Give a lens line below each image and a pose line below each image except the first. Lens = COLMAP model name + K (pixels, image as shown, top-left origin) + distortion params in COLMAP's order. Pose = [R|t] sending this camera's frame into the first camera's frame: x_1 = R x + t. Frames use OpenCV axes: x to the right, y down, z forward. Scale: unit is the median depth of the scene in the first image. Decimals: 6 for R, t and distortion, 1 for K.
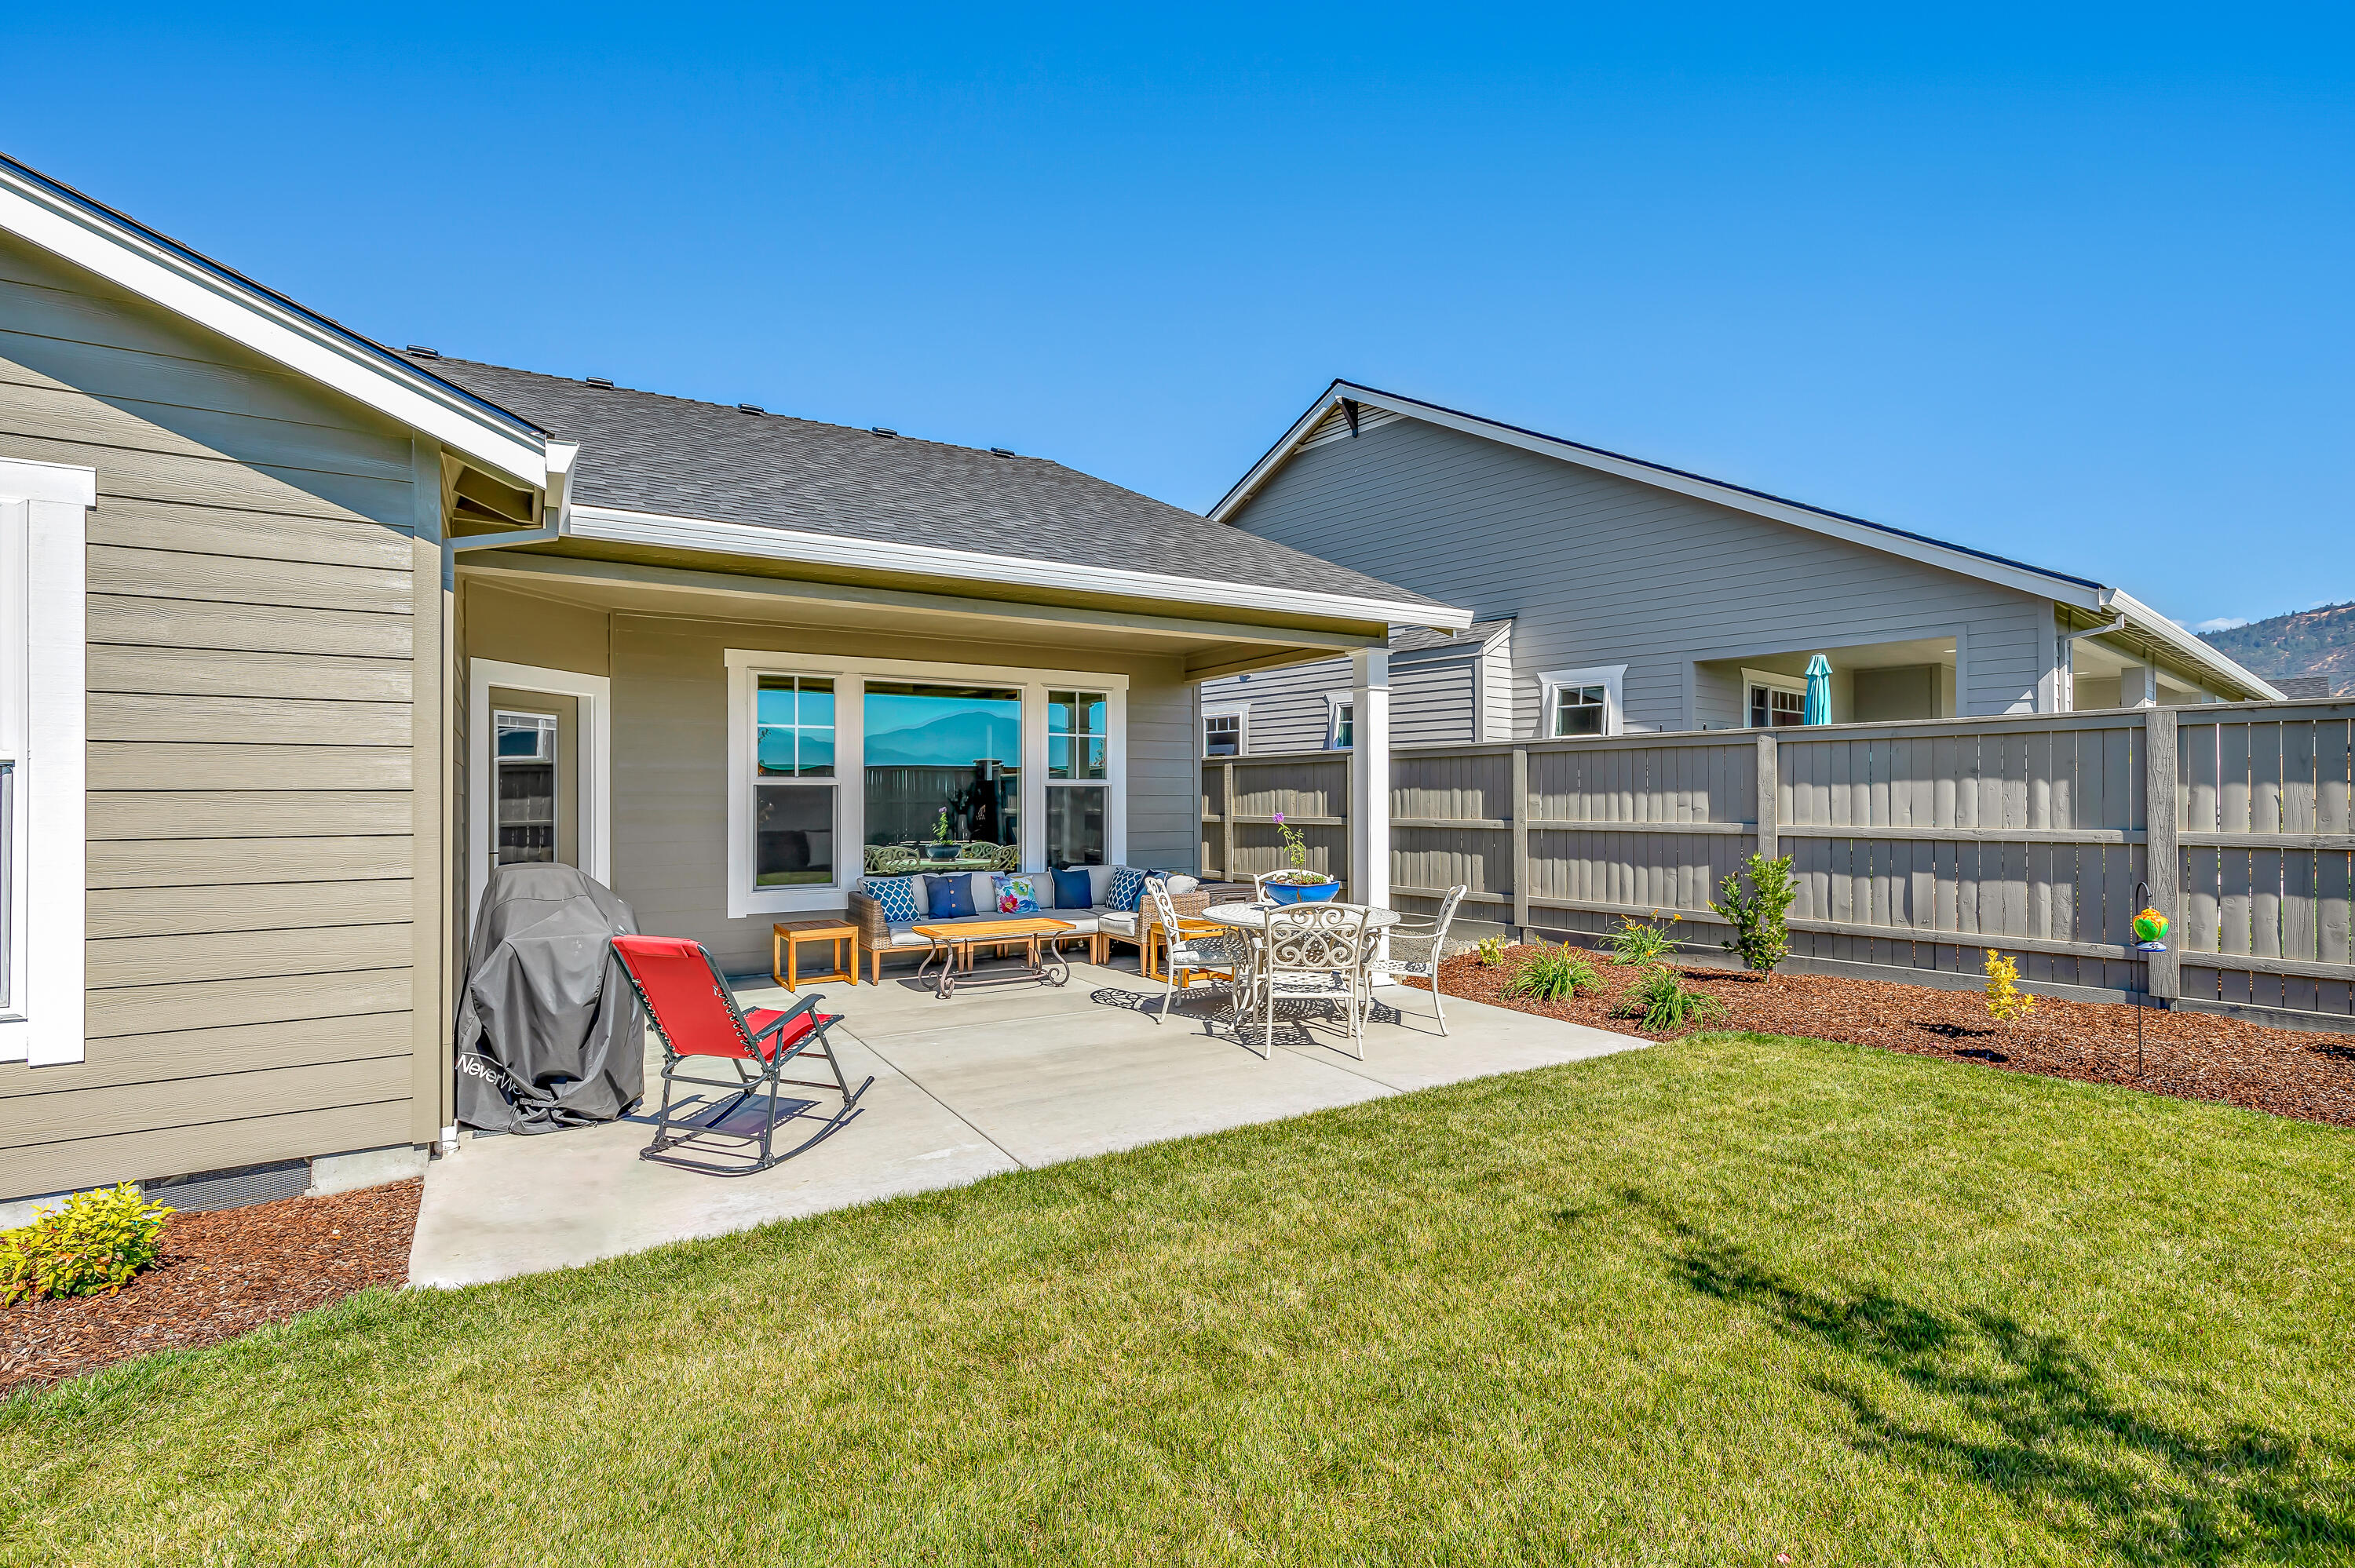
lens RADIAL K [[1083.2, 0, 1190.1], [0, 1083.2, 789.8], [0, 0, 1]] dist [0.011268, -0.000197]
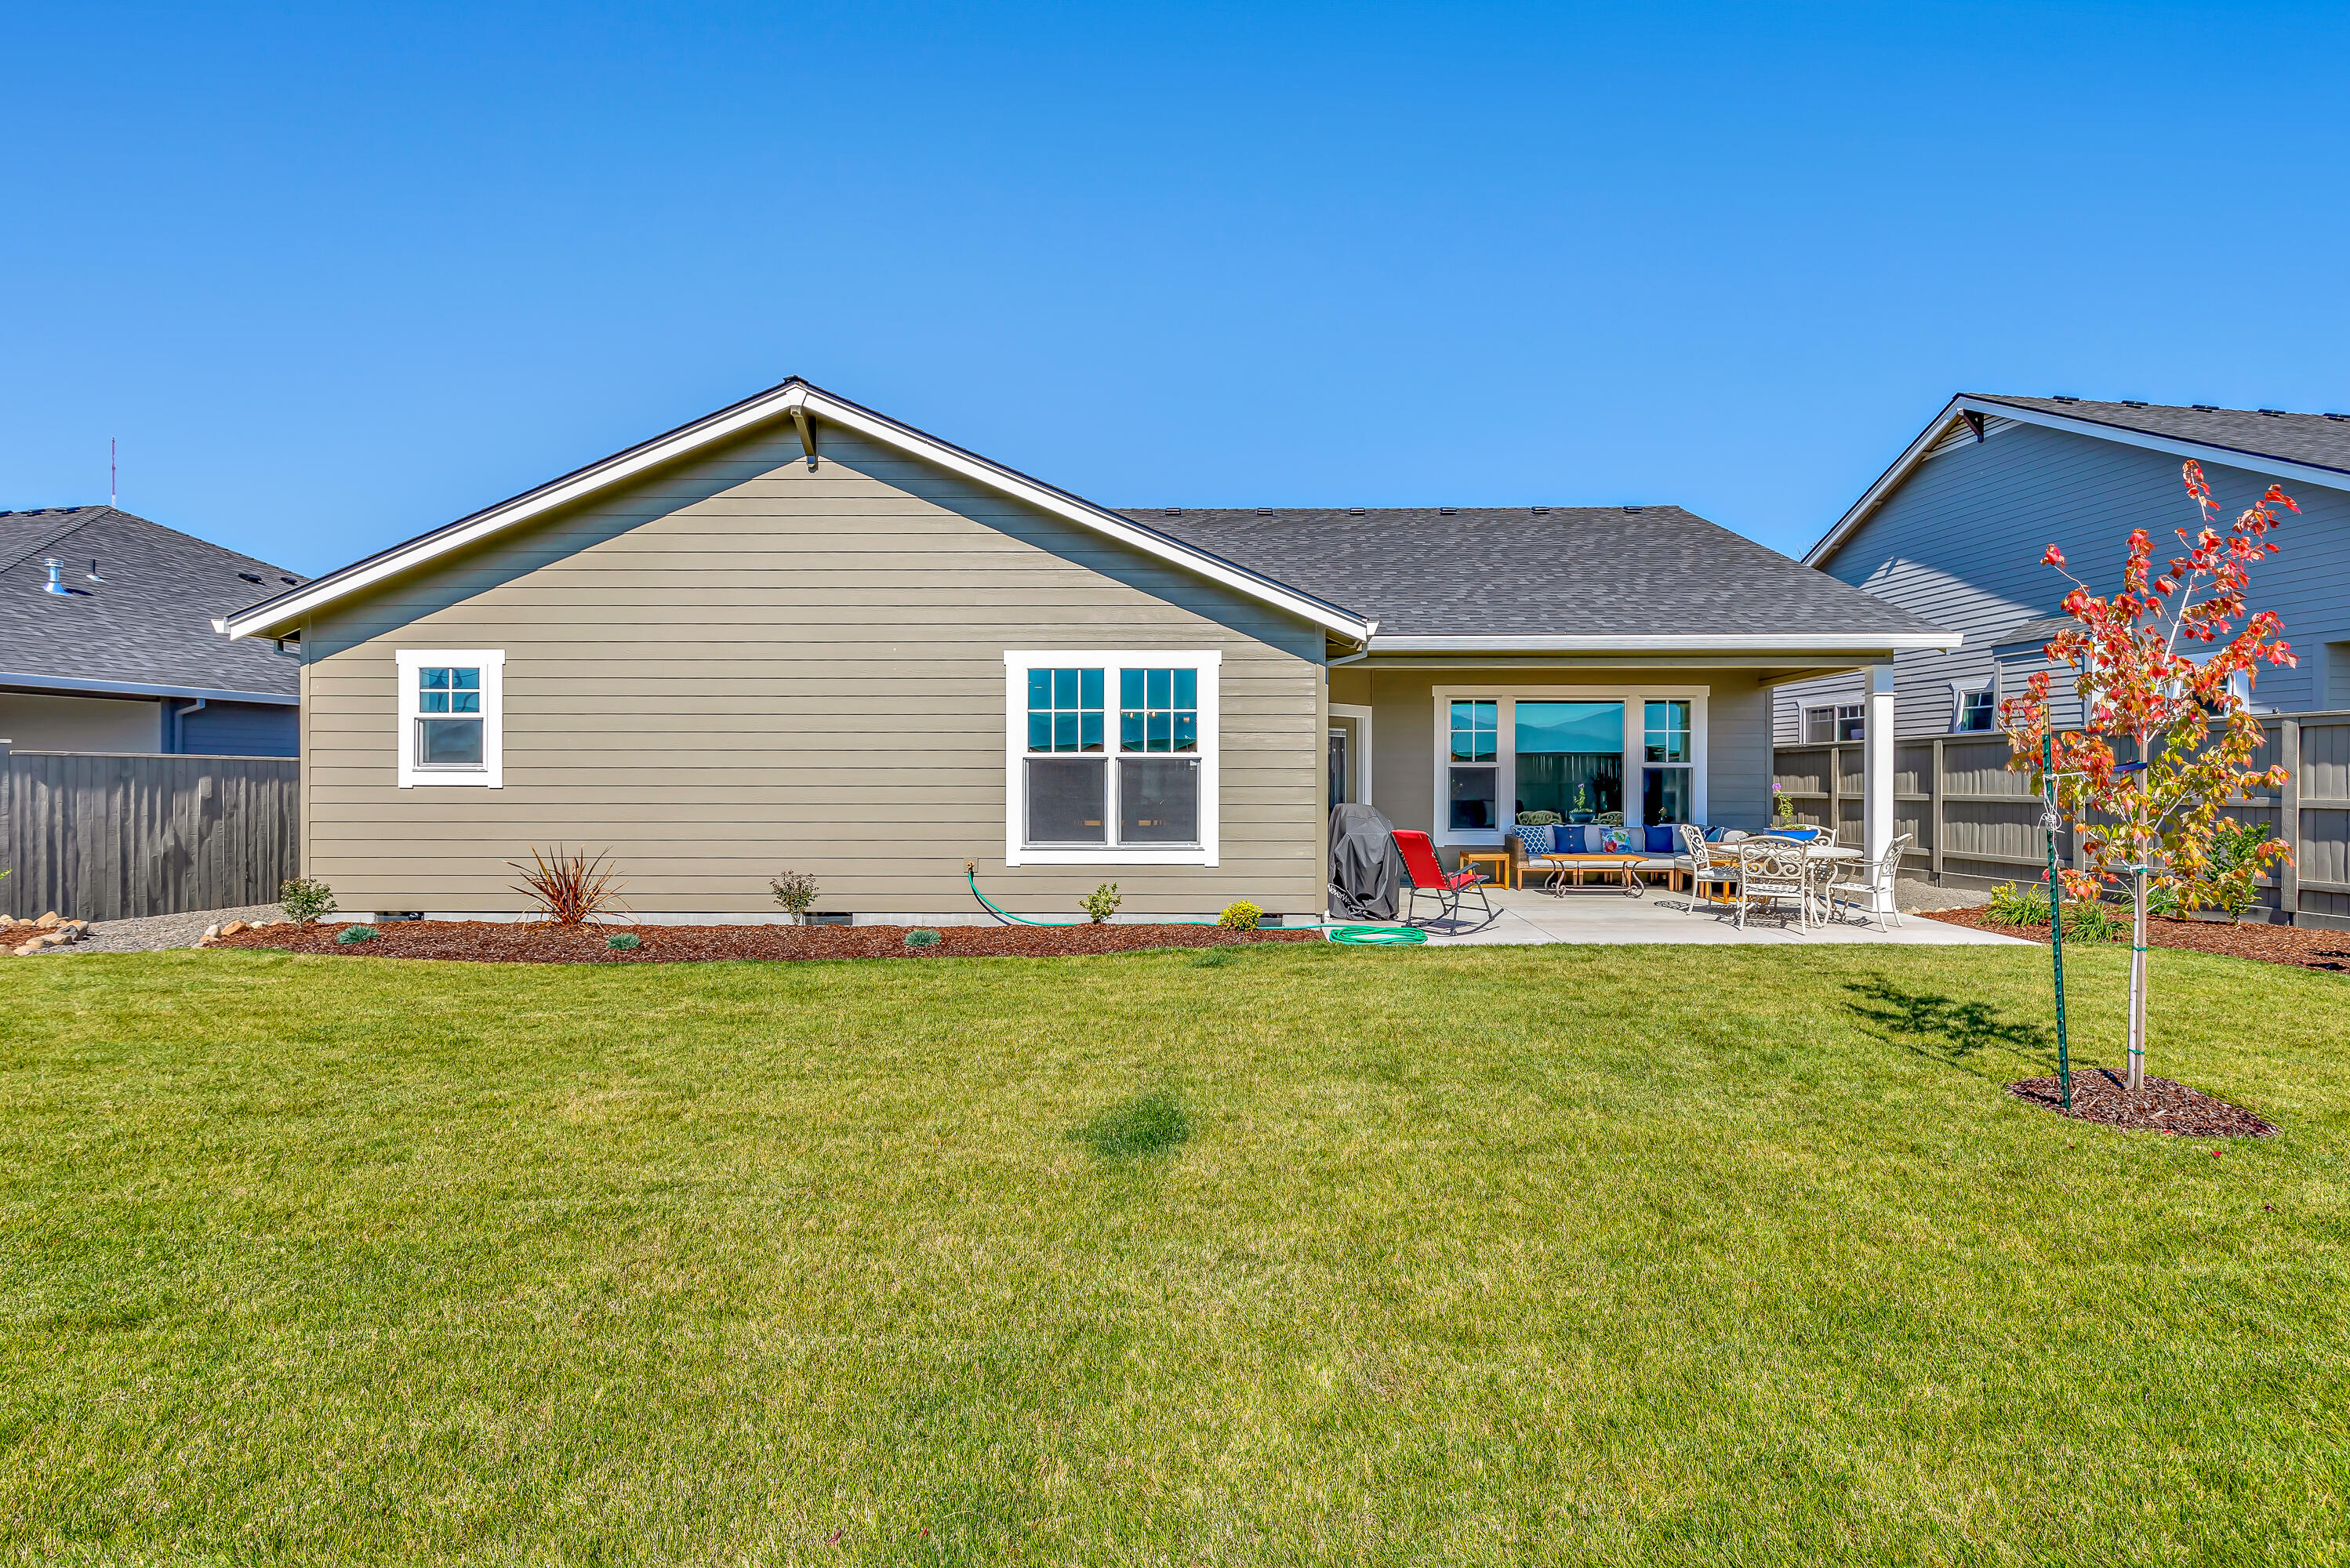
lens RADIAL K [[1081.0, 0, 1216.8], [0, 1081.0, 785.9], [0, 0, 1]] dist [0.011268, -0.000197]
pose [[0.829151, 0.007706, -0.558971, 0.219568], [-0.000493, 0.999915, 0.013055, 0.003295], [0.559024, -0.010549, 0.829084, -0.545797]]
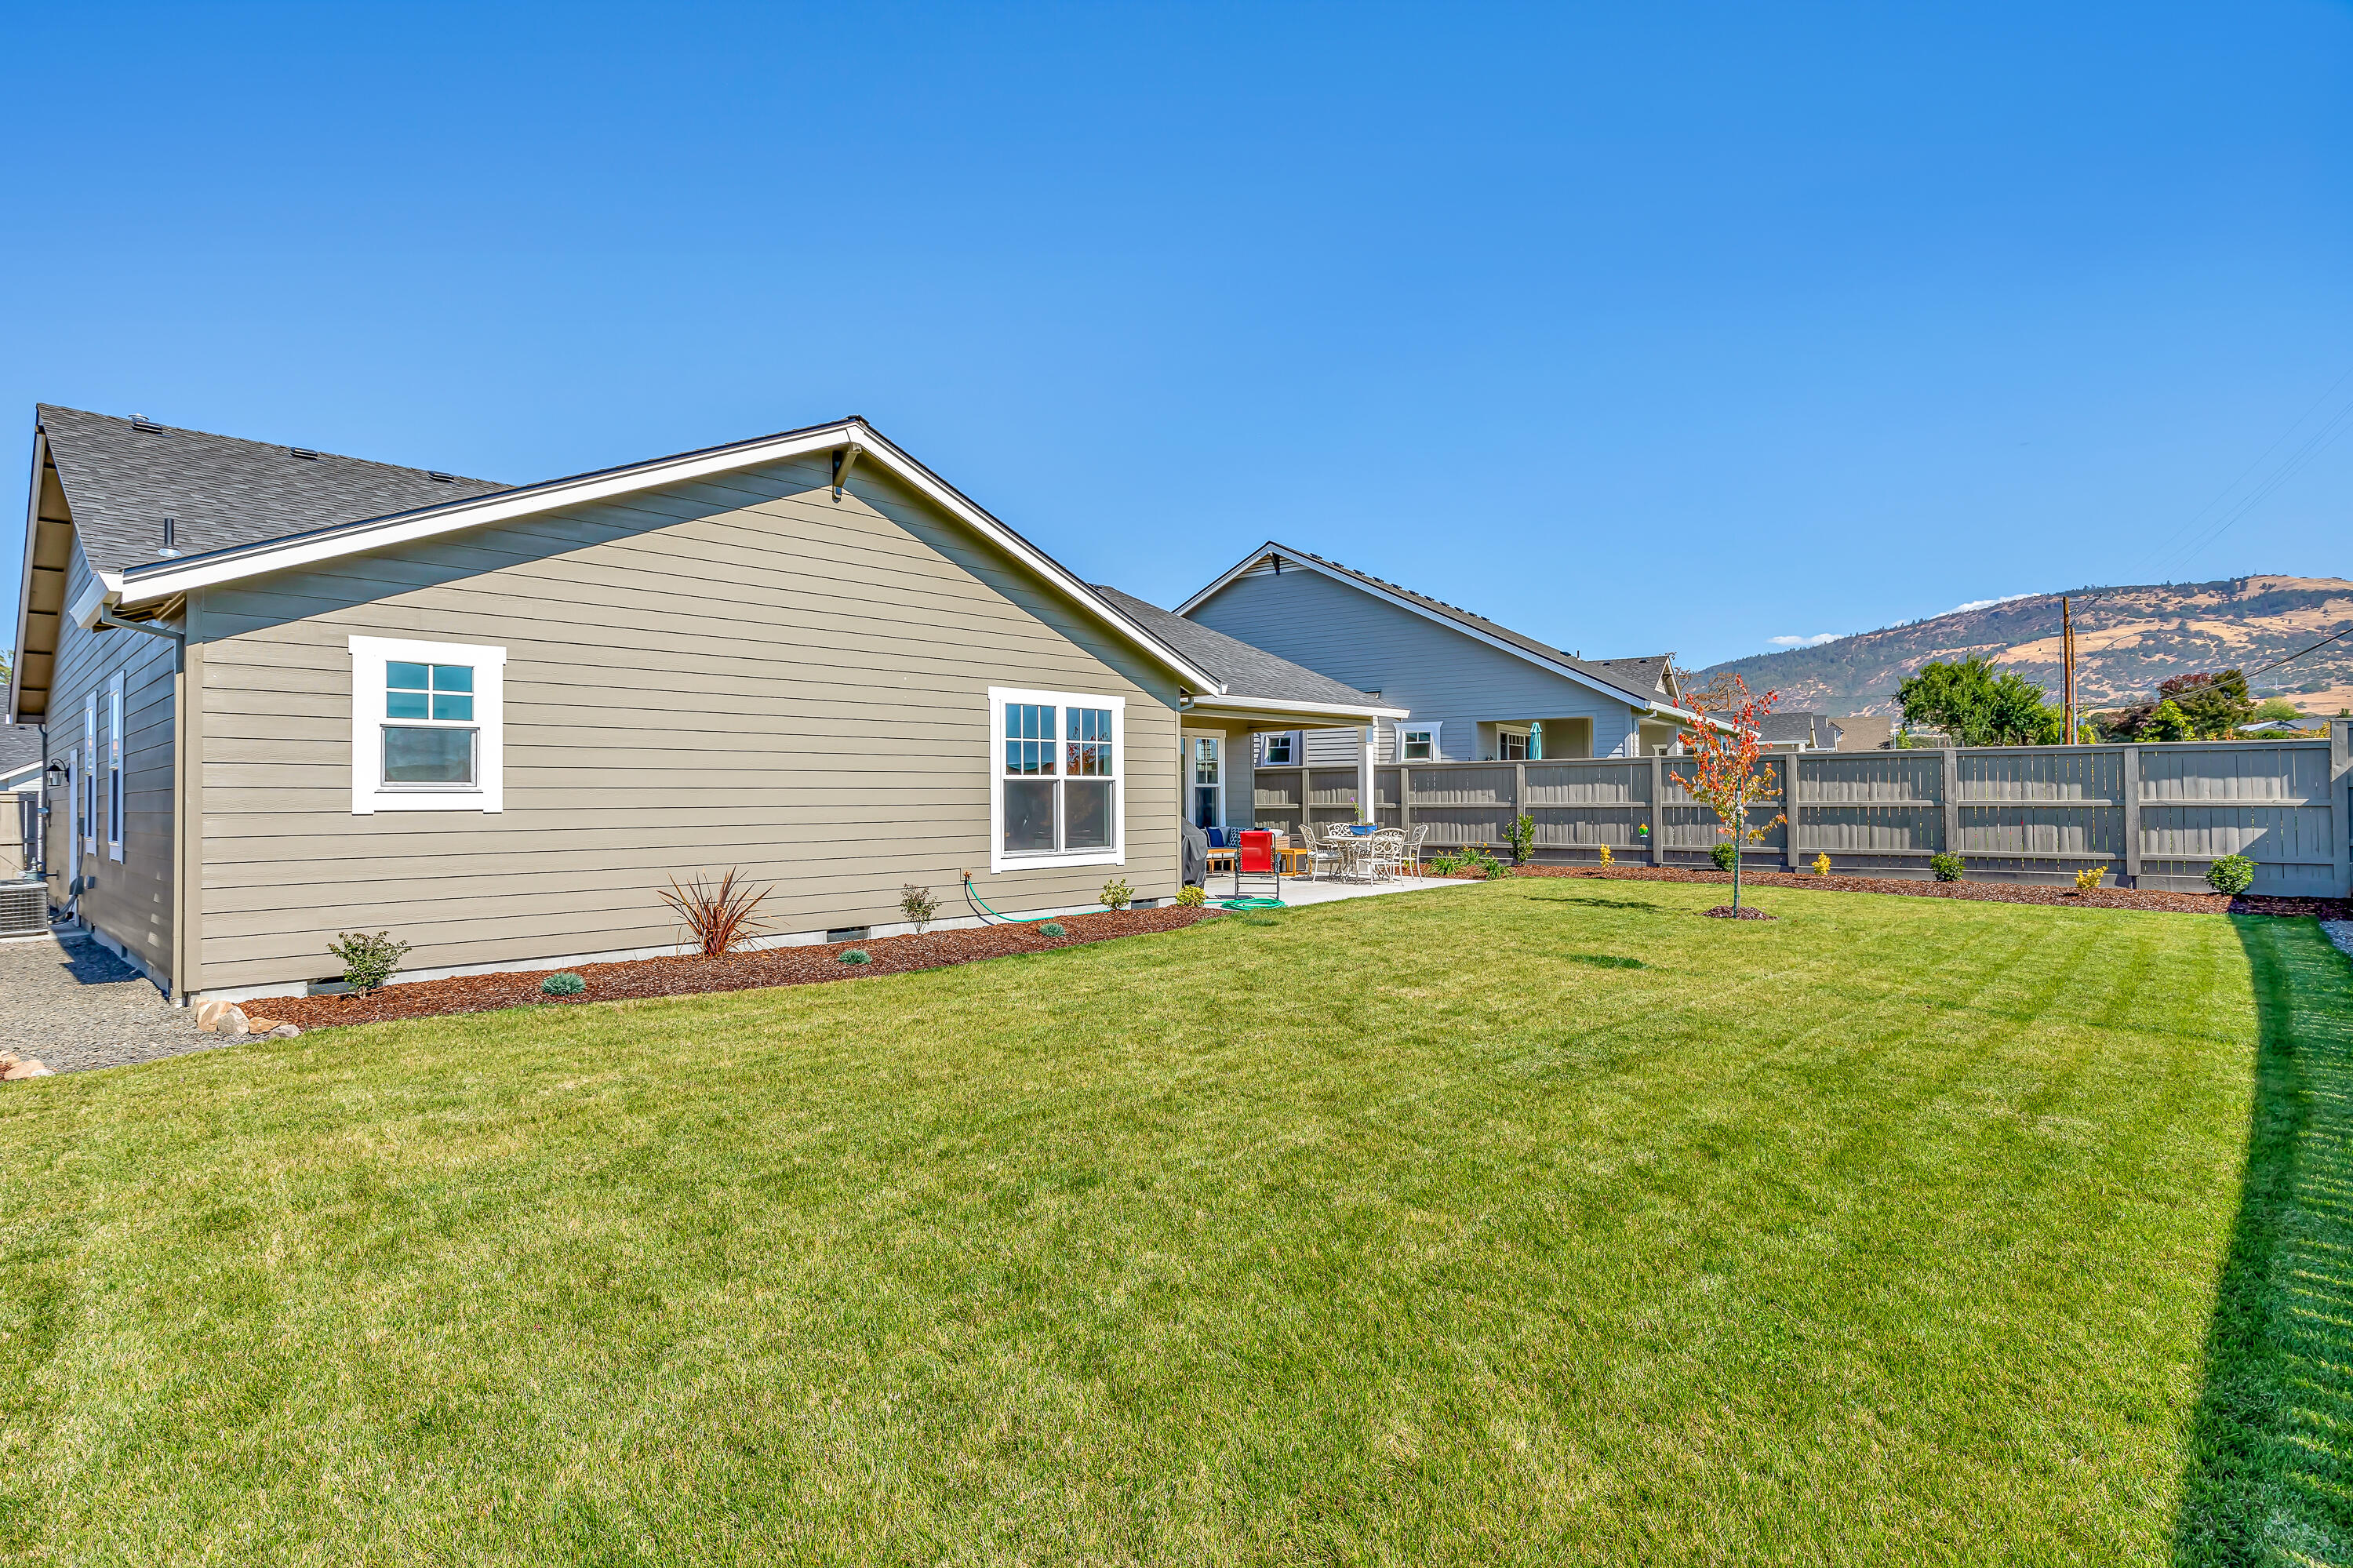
lens RADIAL K [[1218.8, 0, 1158.0], [0, 1218.8, 777.1], [0, 0, 1]] dist [-0.002863, 0.000367]
pose [[0.966392, -0.000152, 0.257073, -0.843662], [0.003142, 0.999932, -0.011218, 0.003505], [-0.257054, 0.011649, 0.966327, -1.248106]]
